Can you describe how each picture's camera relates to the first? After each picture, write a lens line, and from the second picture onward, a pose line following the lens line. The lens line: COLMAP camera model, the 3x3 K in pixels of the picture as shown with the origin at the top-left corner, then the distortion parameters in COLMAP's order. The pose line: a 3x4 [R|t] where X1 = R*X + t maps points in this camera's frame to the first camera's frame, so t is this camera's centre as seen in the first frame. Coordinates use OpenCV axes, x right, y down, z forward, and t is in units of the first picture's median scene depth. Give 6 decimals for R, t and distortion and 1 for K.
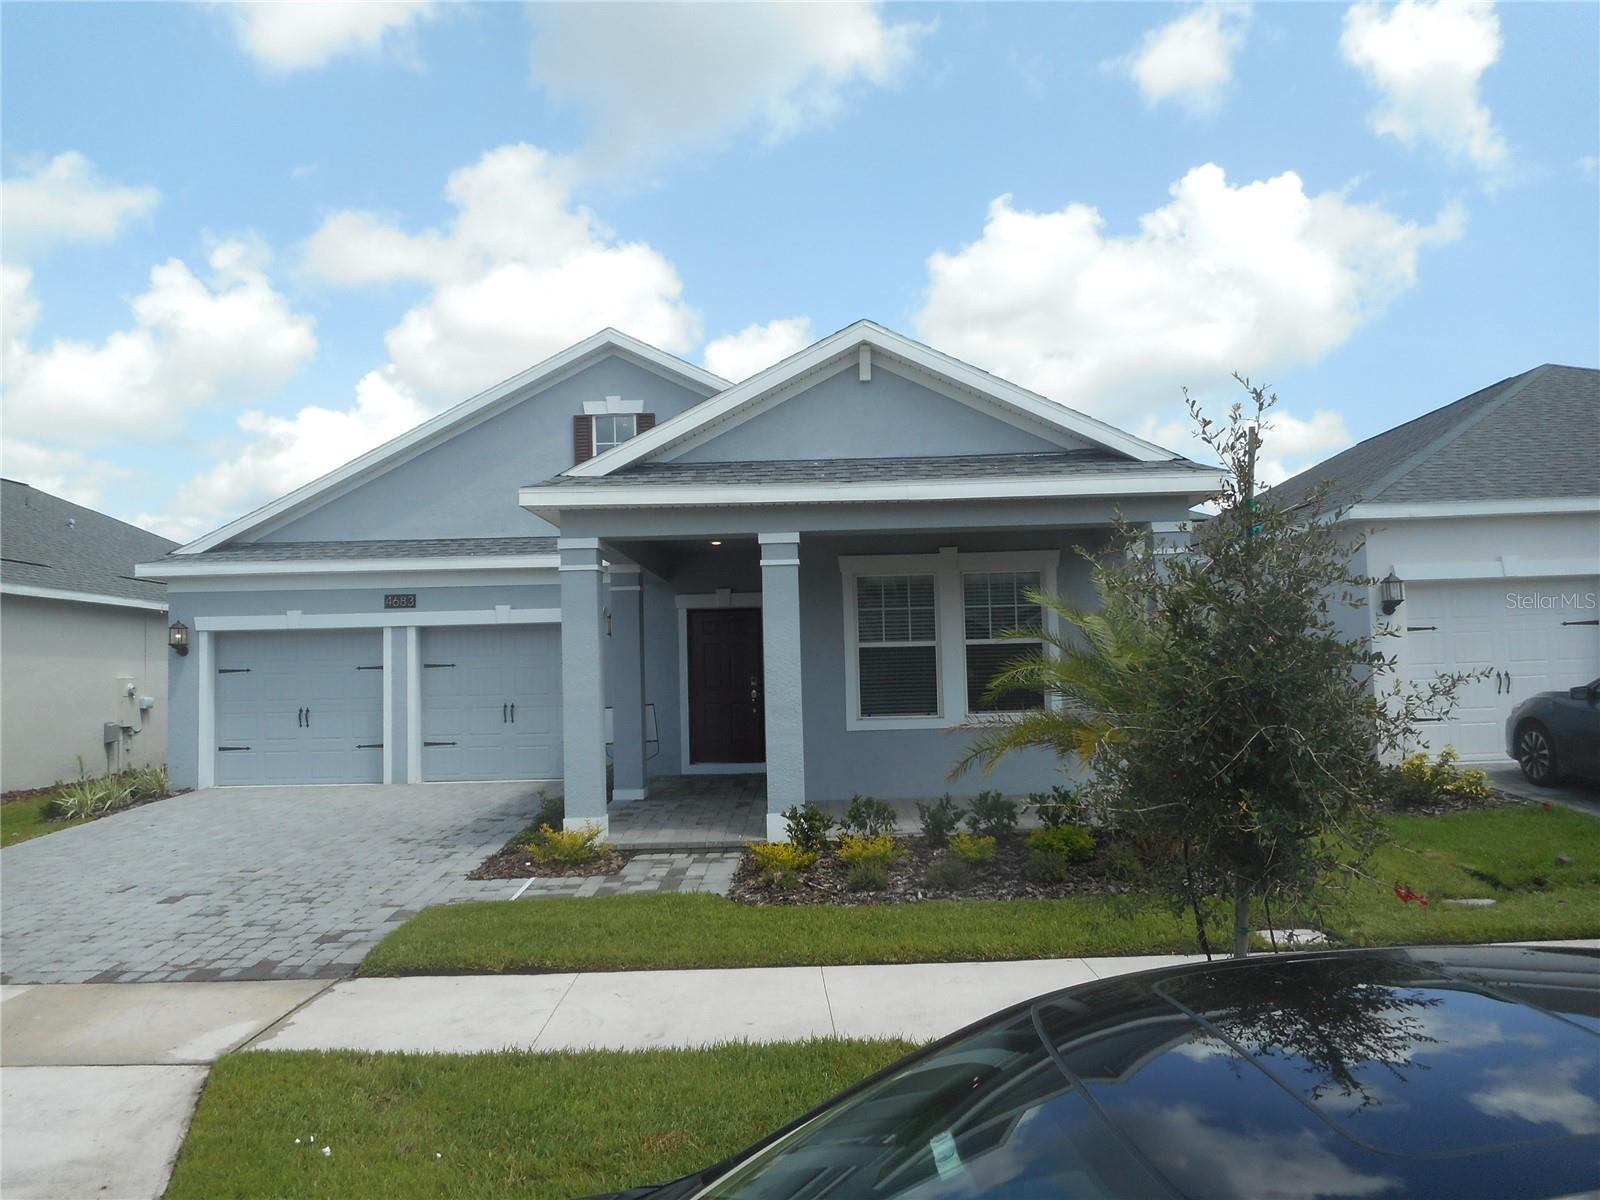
lens RADIAL K [[1170.9, 0, 795.4], [0, 1170.9, 607.4], [0, 0, 1]] dist [-0.085472, 0.058626]
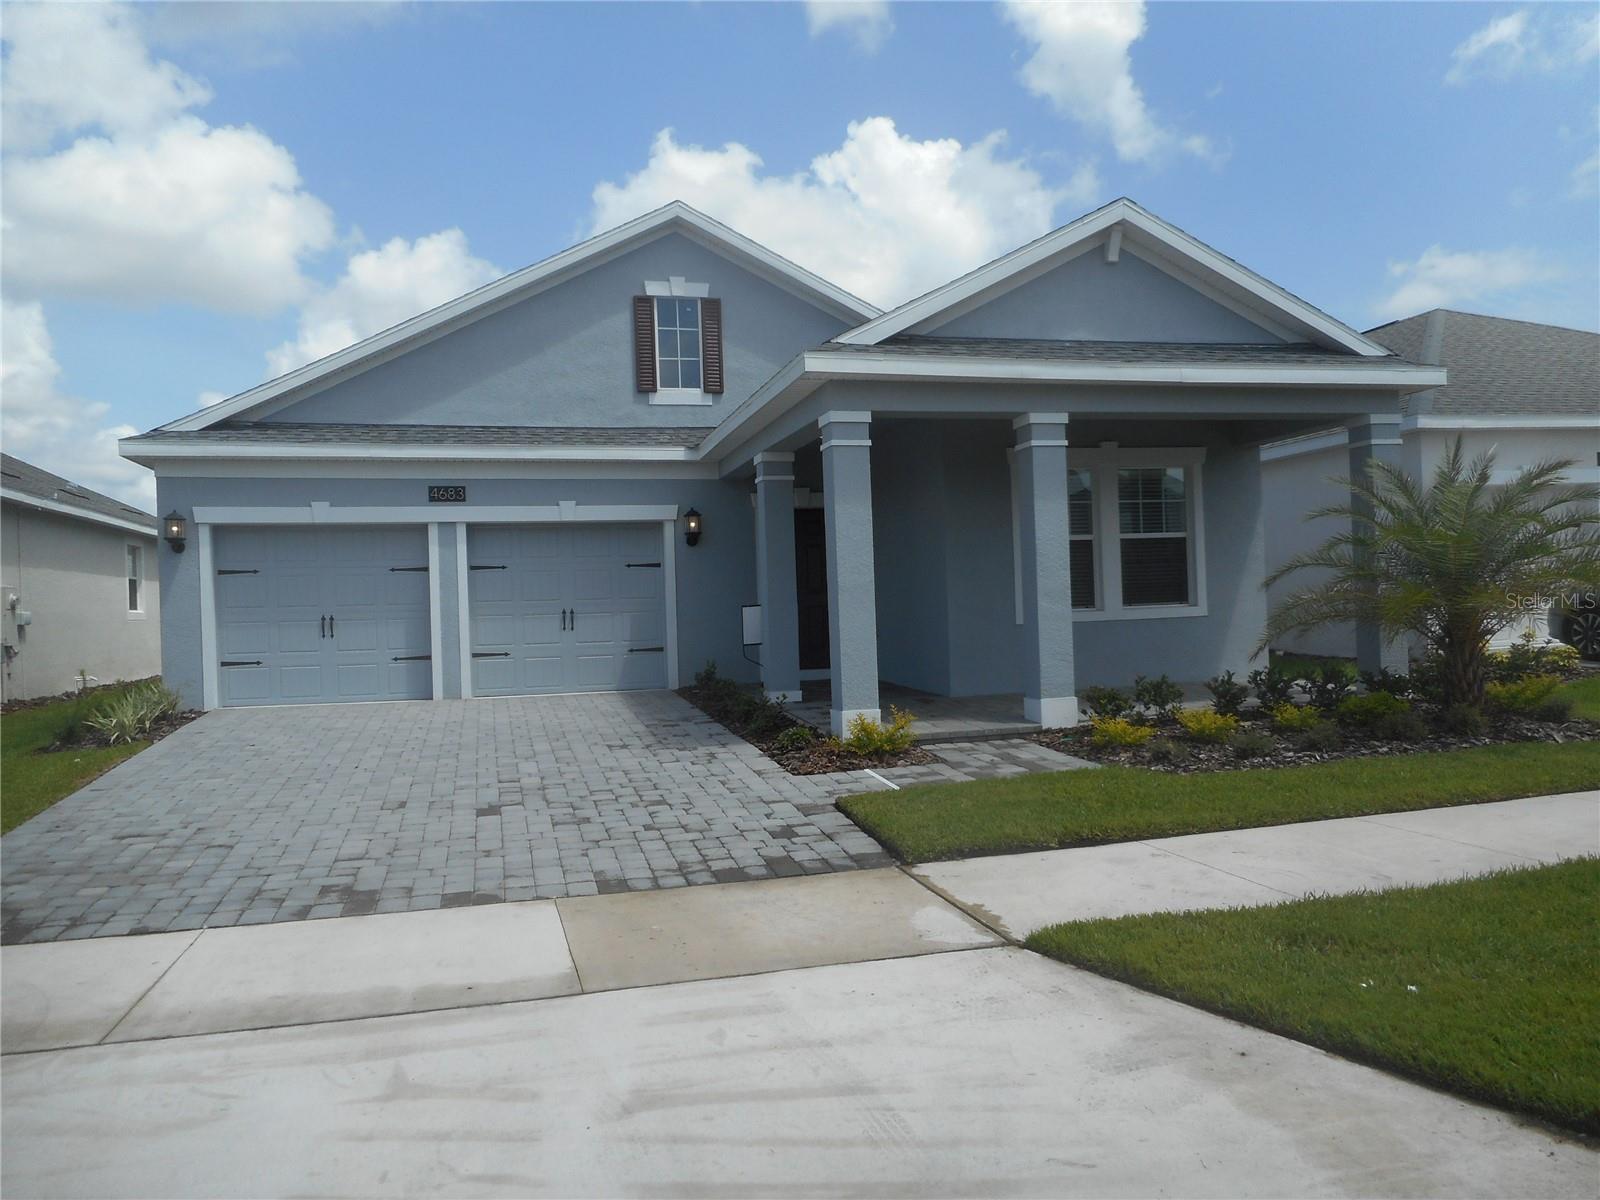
lens RADIAL K [[1178.5, 0, 800.0], [0, 1178.5, 600.0], [0, 0, 1]] dist [-0.008803, -0.000082]
pose [[0.966189, -0.005351, 0.257779, -0.323766], [-0.006398, 0.998979, 0.044718, 0.034635], [-0.257755, -0.044856, 0.965168, 0.064579]]
